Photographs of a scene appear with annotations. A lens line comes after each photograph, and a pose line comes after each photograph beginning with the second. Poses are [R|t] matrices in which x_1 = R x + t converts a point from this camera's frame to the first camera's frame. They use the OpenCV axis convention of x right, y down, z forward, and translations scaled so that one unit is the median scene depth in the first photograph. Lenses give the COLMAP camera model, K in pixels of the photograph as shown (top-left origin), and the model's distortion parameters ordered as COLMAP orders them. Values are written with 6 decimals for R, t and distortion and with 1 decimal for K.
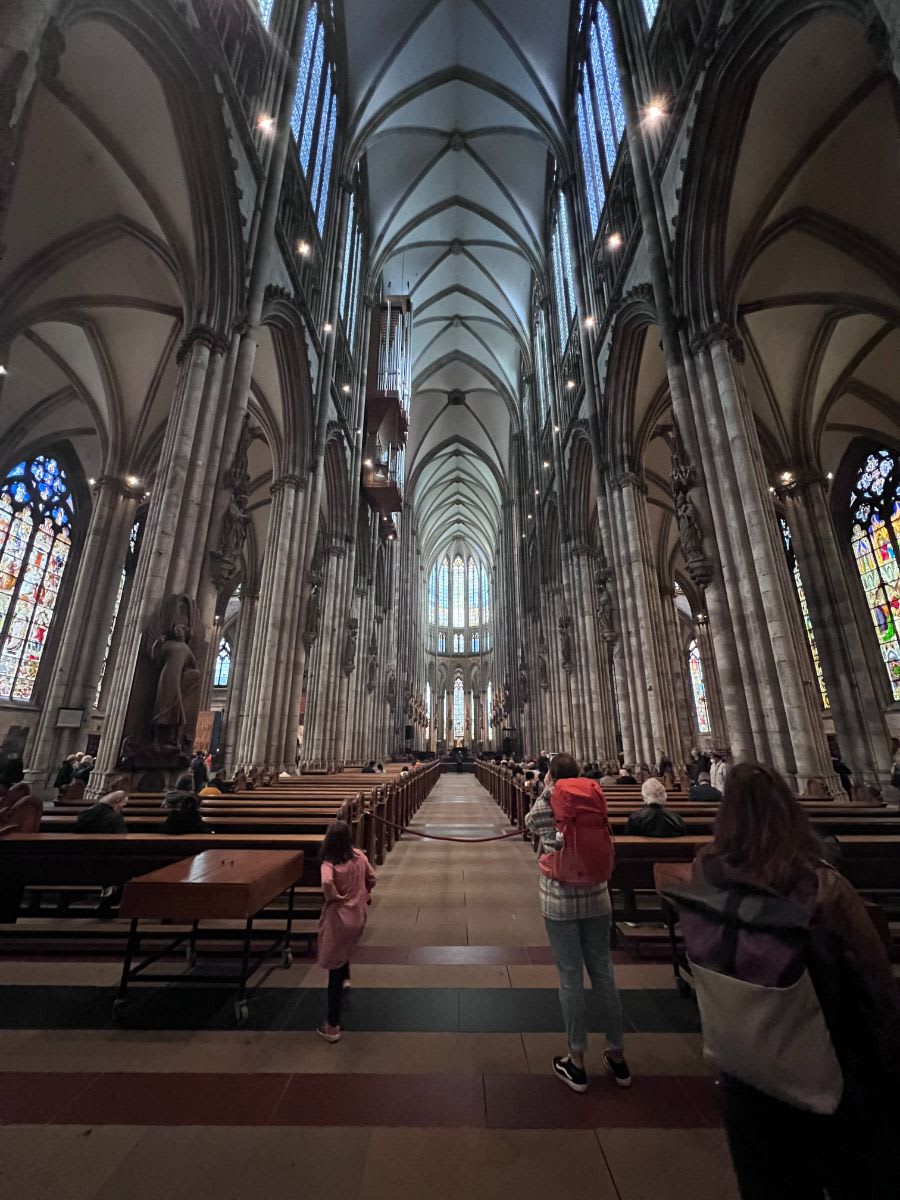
lens RADIAL K [[478.4, 0, 451.4], [0, 478.4, 600.8], [0, 0, 1]] dist [0.001426, 0.000086]
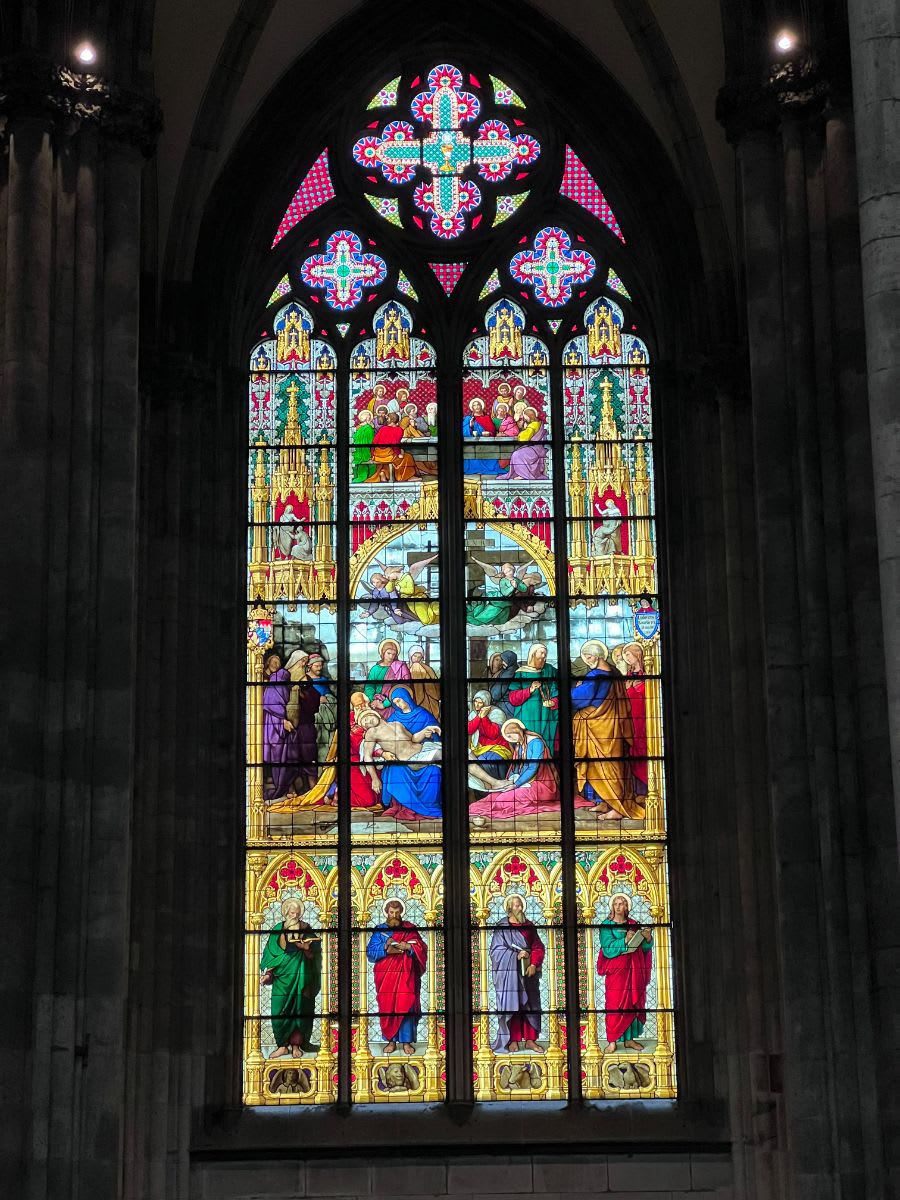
lens RADIAL K [[478.4, 0, 449.9], [0, 478.4, 597.9], [0, 0, 1]] dist [0.001426, 0.000086]
pose [[-0.014047, 0.047661, 0.998765, 0.647140], [-0.292442, 0.954992, -0.049685, -0.037575], [-0.956180, -0.292779, 0.000524, 0.920439]]
